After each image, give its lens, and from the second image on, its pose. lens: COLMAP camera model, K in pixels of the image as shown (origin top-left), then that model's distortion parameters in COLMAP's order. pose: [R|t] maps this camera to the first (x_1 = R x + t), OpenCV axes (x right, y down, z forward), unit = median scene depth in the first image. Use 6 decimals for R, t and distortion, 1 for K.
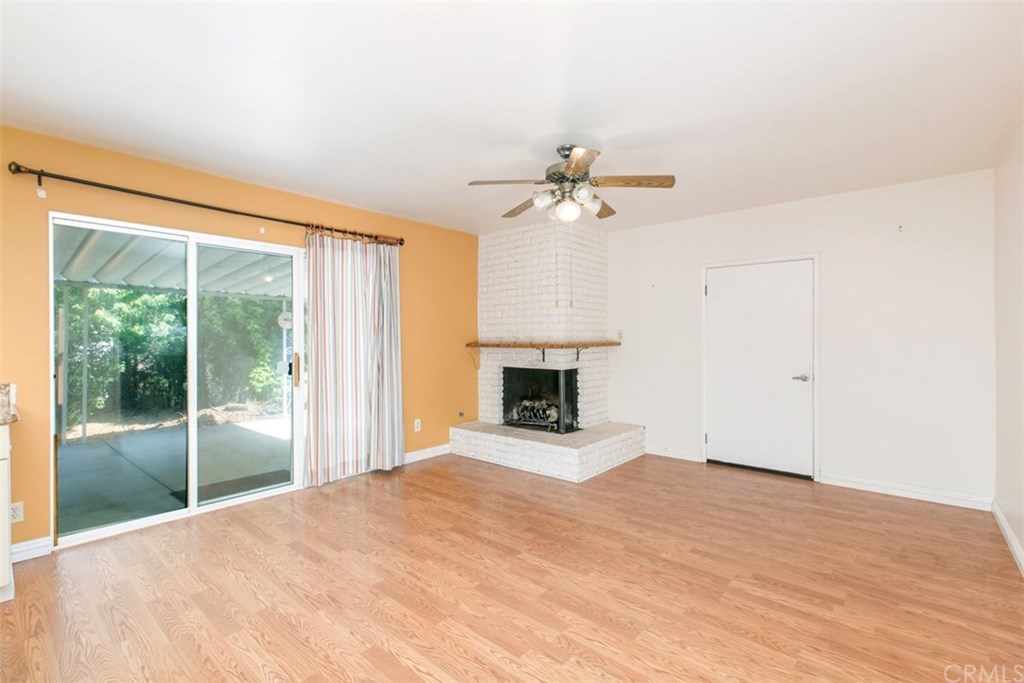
lens RADIAL K [[460.3, 0, 518.0], [0, 460.3, 339.2], [0, 0, 1]] dist [-0.002332, -0.000017]
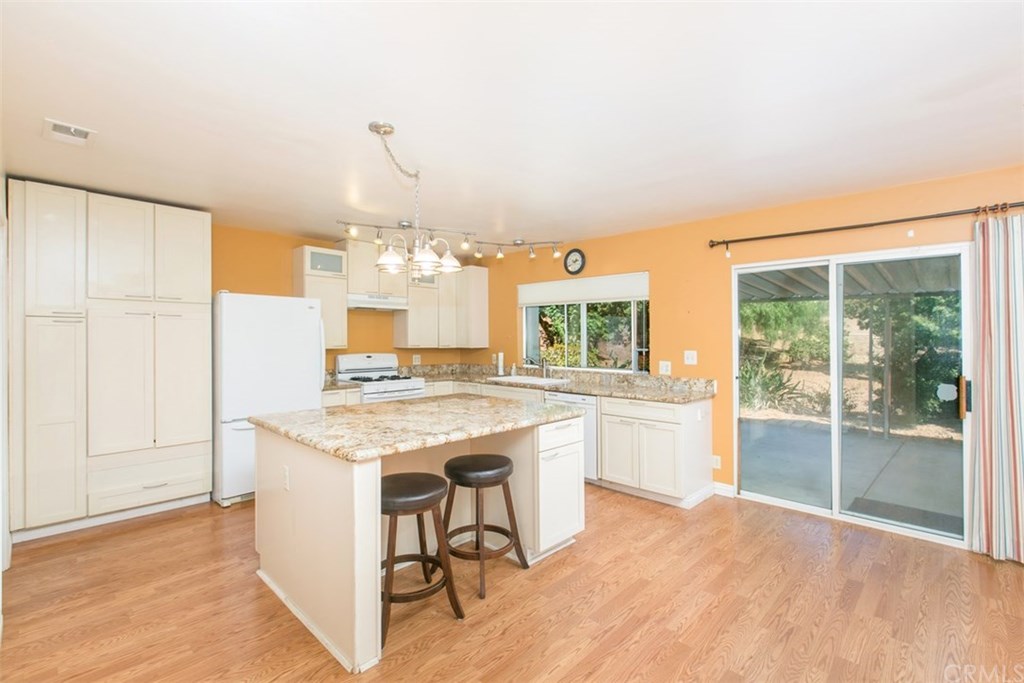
lens RADIAL K [[460.3, 0, 510.7], [0, 460.3, 336.1], [0, 0, 1]] dist [-0.002332, -0.000017]
pose [[-0.060856, 0.005101, -0.998134, 0.396527], [-0.001231, 0.999986, 0.005185, -0.046793], [0.998146, 0.001544, -0.060849, 0.302455]]
